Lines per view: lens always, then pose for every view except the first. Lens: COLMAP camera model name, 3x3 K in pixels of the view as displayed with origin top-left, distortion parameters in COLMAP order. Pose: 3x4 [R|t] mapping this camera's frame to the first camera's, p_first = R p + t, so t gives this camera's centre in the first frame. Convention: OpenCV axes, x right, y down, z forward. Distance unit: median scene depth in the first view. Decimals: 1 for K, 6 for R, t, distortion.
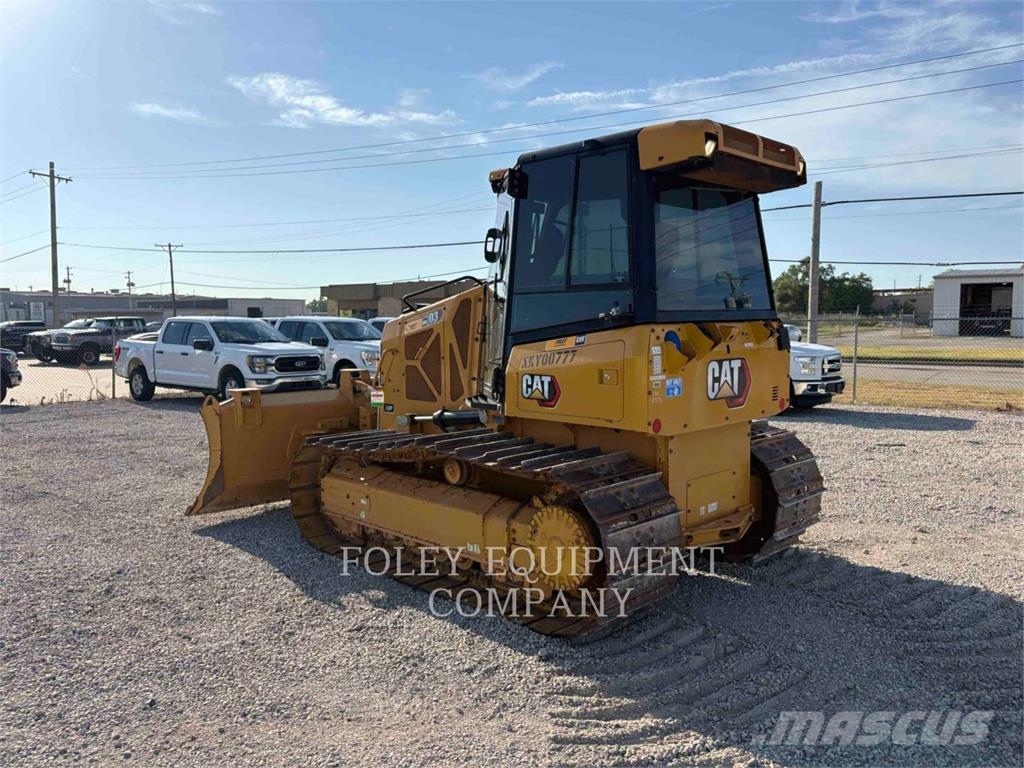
lens RADIAL K [[776.5, 0, 511.5], [0, 776.5, 375.4], [0, 0, 1]] dist [0.057182, -0.068673]
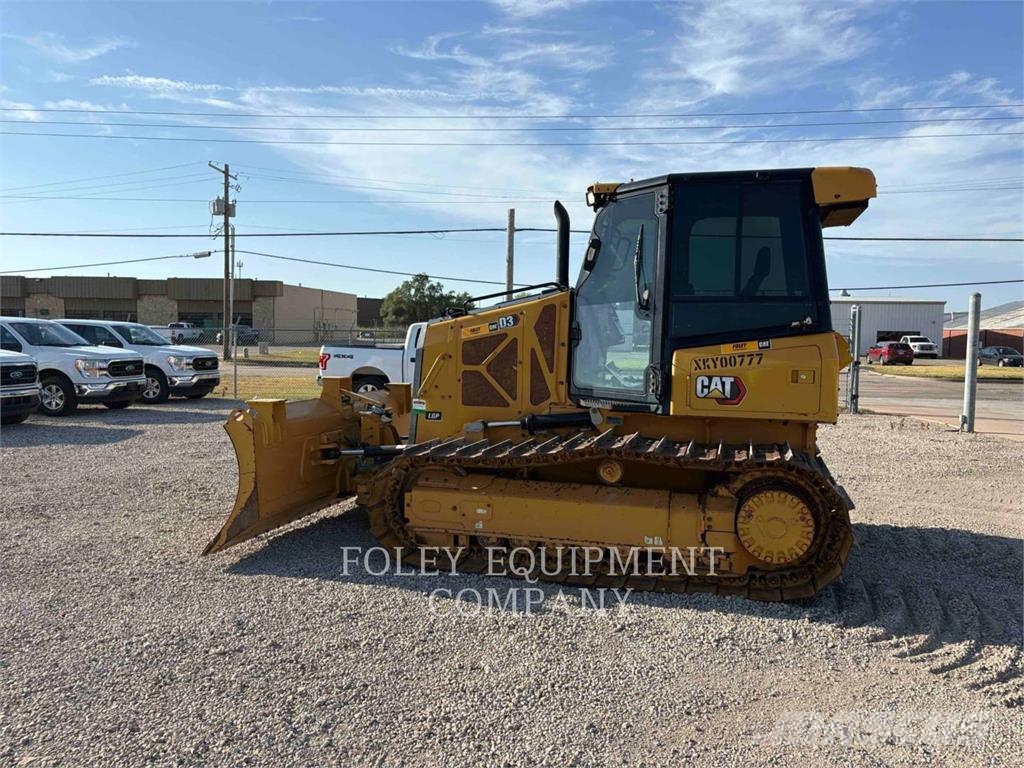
lens RADIAL K [[779.9, 0, 512.1], [0, 779.9, 377.3], [0, 0, 1]] dist [0.059553, -0.075065]
pose [[0.873554, -0.008201, 0.486658, -0.591882], [0.014149, 0.999863, -0.008550, 0.004913], [-0.486522, 0.014354, 0.873551, 0.129388]]
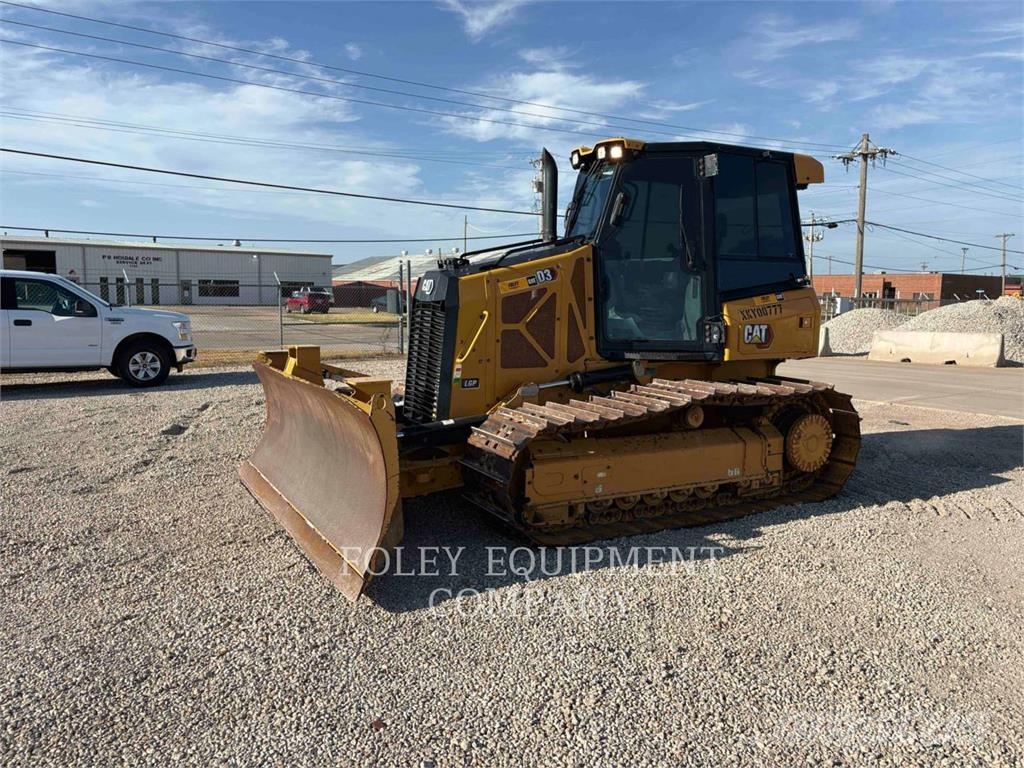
lens RADIAL K [[779.9, 0, 512.1], [0, 779.9, 377.3], [0, 0, 1]] dist [0.059553, -0.075065]
pose [[0.282959, -0.094782, 0.954437, -1.035955], [0.054403, 0.995089, 0.082691, -0.033671], [-0.957588, 0.028526, 0.286726, 0.788538]]
